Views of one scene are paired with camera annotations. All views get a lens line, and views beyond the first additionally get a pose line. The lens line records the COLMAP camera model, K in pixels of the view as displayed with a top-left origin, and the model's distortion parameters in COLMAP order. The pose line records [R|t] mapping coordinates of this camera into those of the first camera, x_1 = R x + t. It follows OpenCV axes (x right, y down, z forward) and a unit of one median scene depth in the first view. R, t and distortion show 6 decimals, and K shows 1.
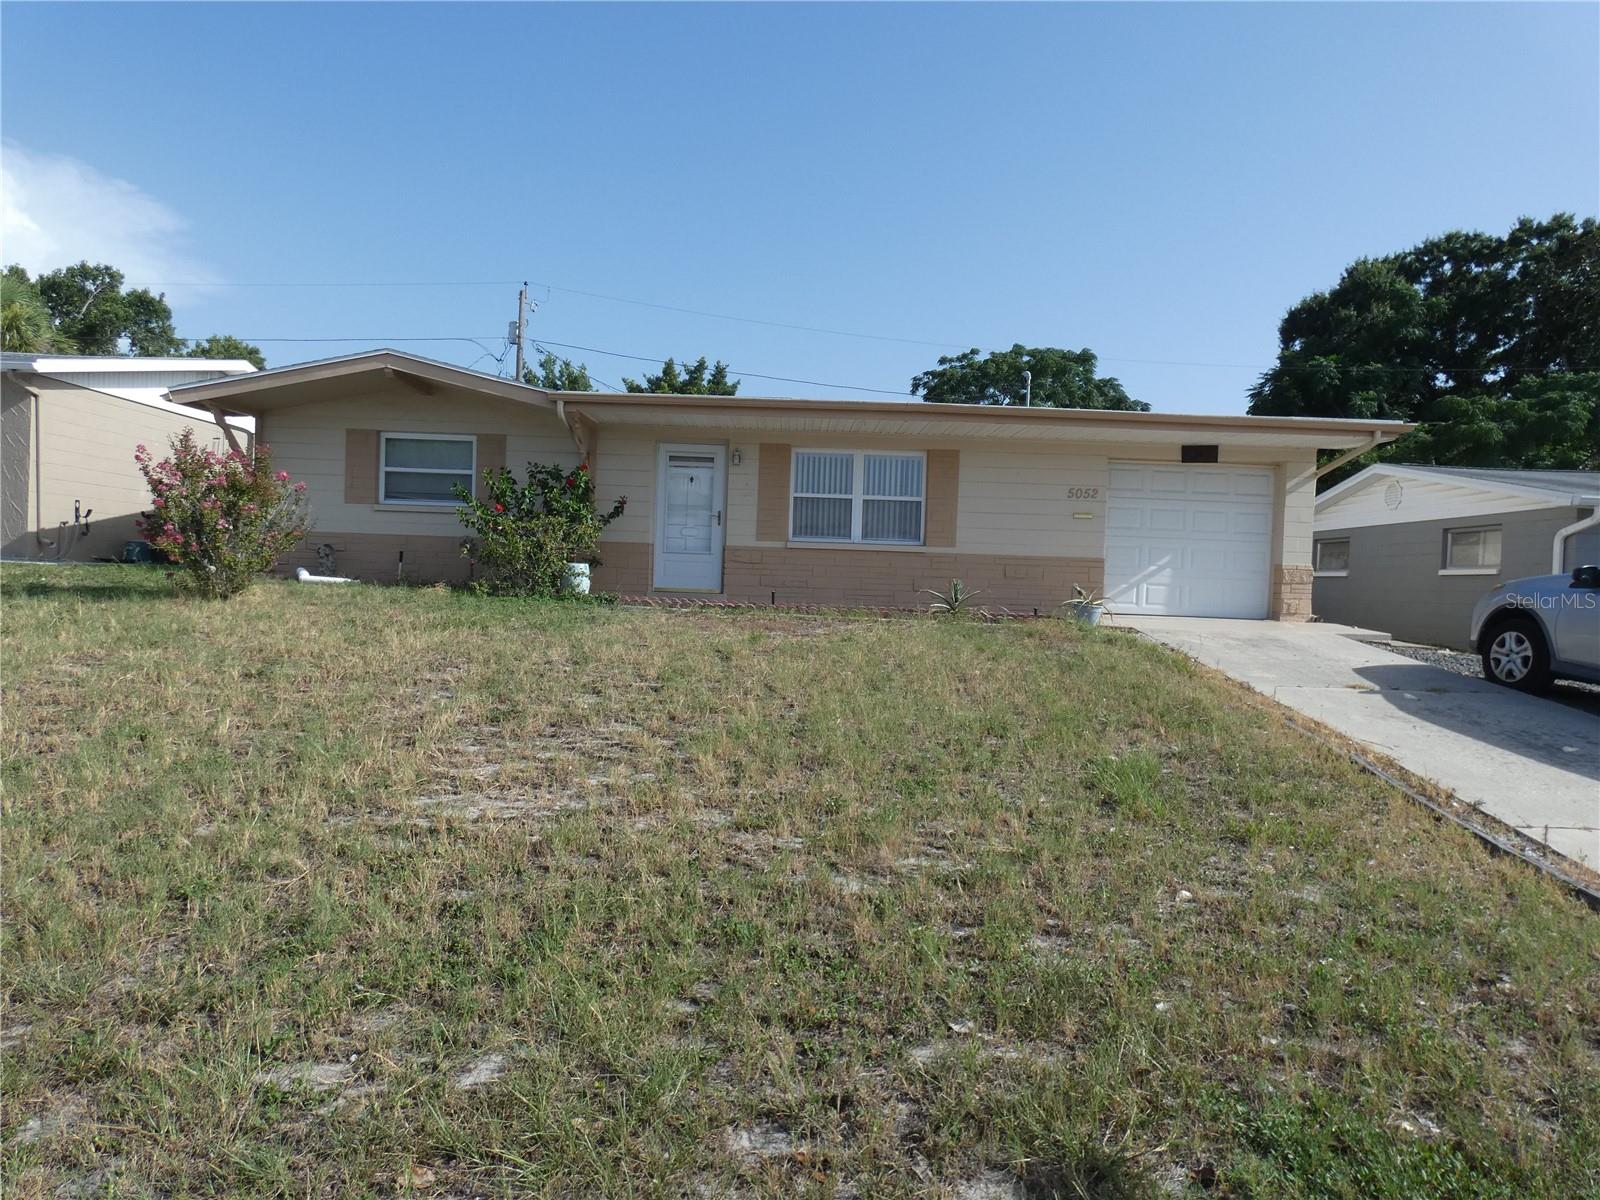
lens RADIAL K [[929.2, 0, 800.0], [0, 929.2, 600.0], [0, 0, 1]] dist [-0.010396, -0.000862]
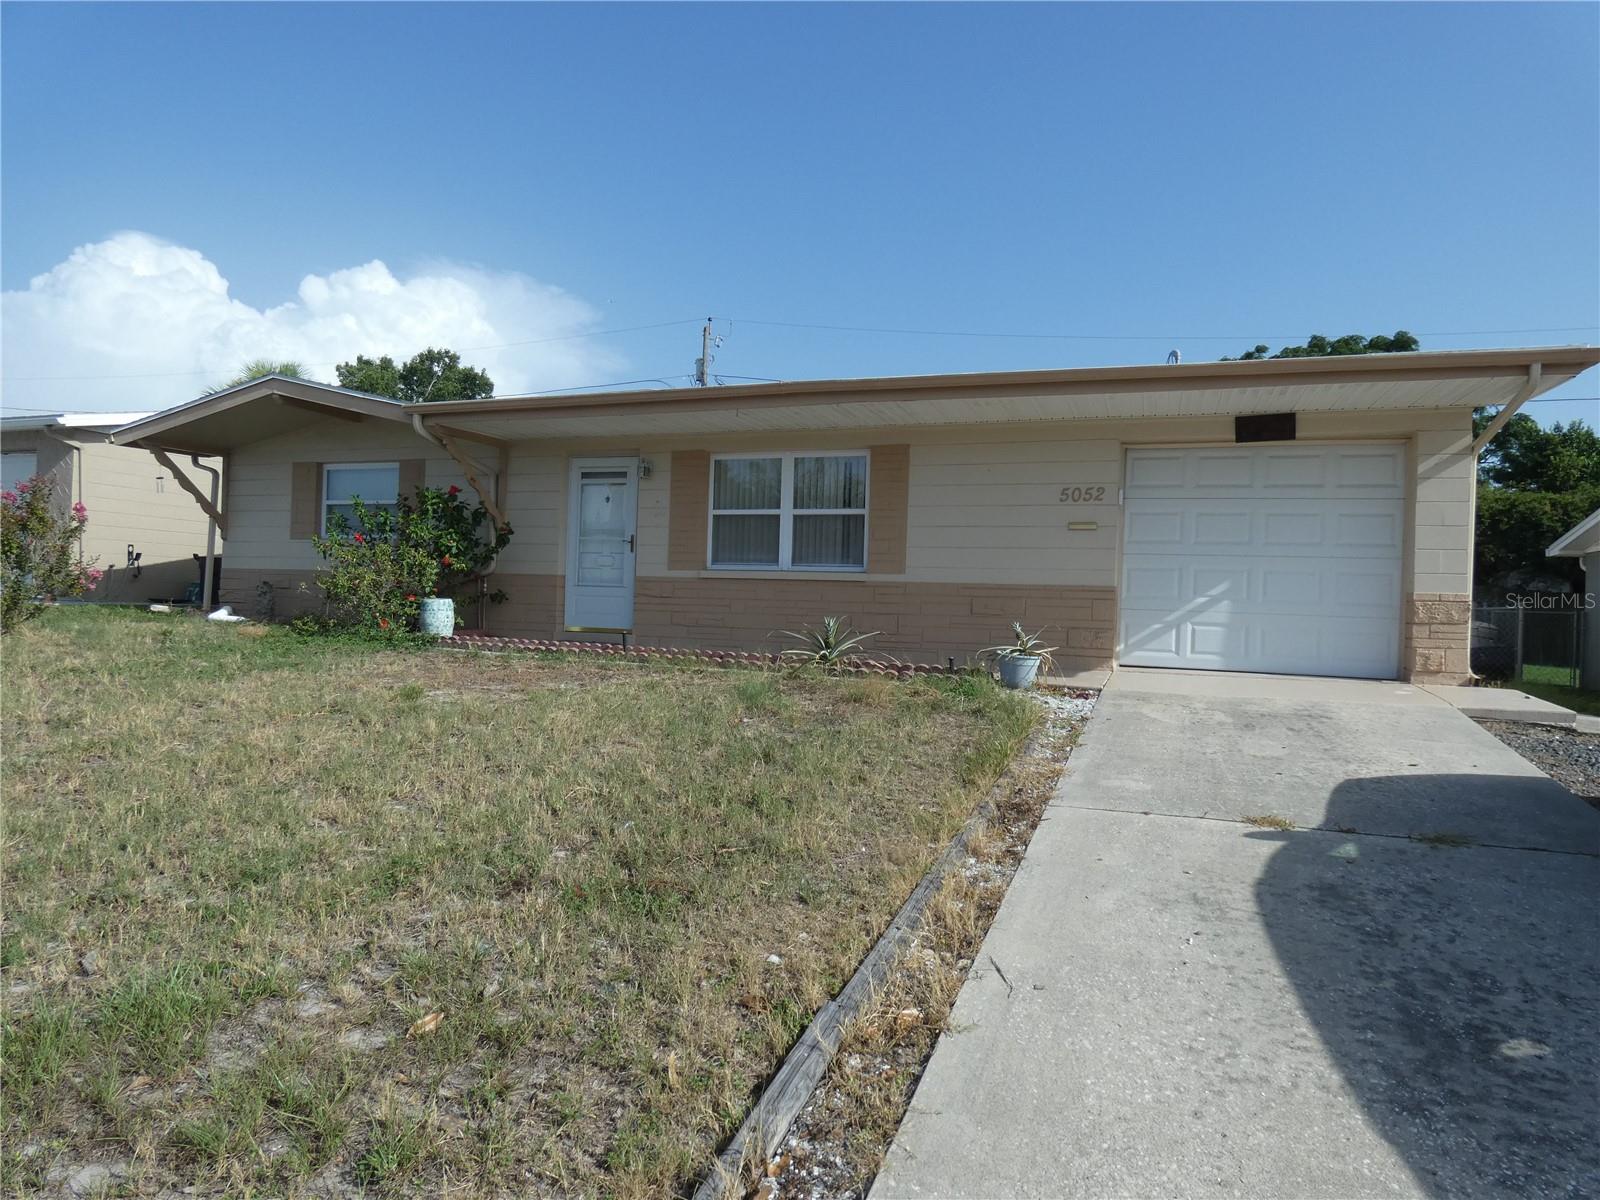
lens RADIAL K [[944.3, 0, 804.2], [0, 944.3, 597.5], [0, 0, 1]] dist [-0.039276, 0.031502]
pose [[0.938172, -0.007193, -0.346095, 0.346862], [-0.008687, 0.998980, -0.044311, -0.003396], [0.346061, 0.044578, 0.937152, 0.258676]]
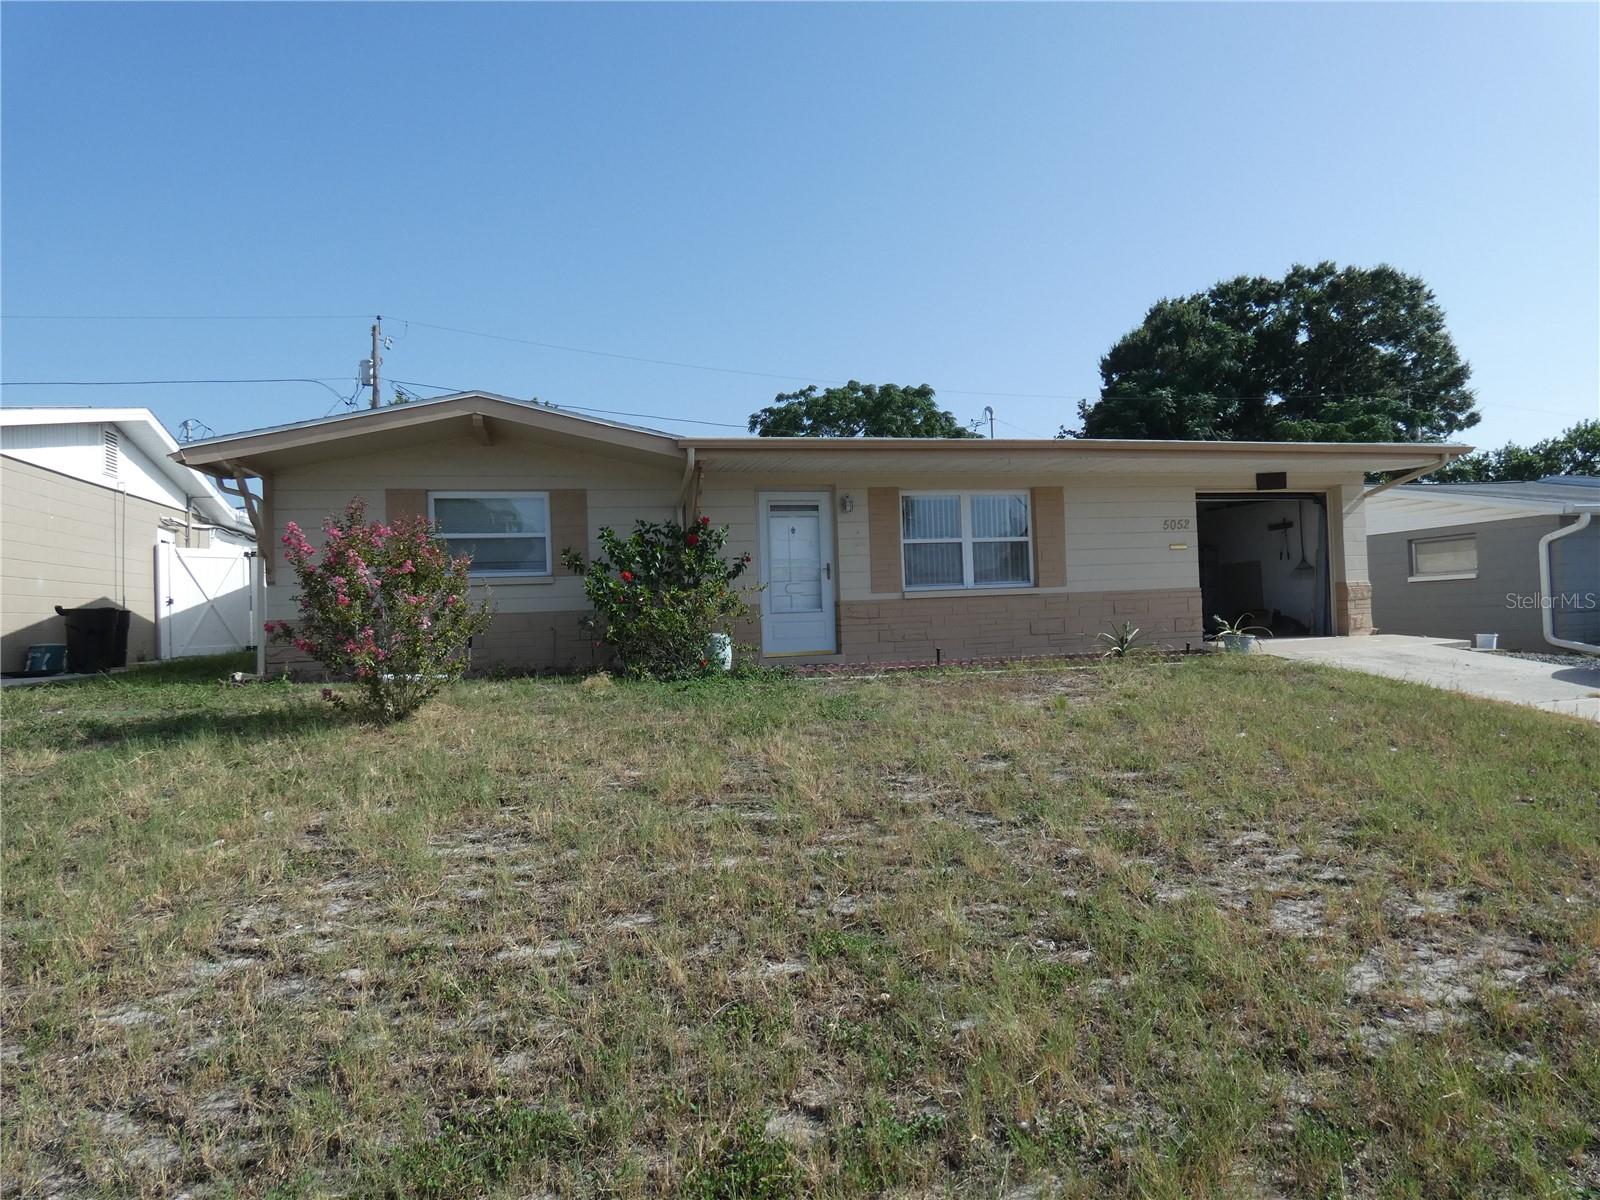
lens RADIAL K [[937.2, 0, 800.0], [0, 937.2, 600.0], [0, 0, 1]] dist [-0.001519, -0.002426]
pose [[0.966683, -0.068400, 0.246669, -0.337932], [0.078343, 0.996453, -0.030712, -0.033683], [-0.243693, 0.049013, 0.968613, 0.118866]]
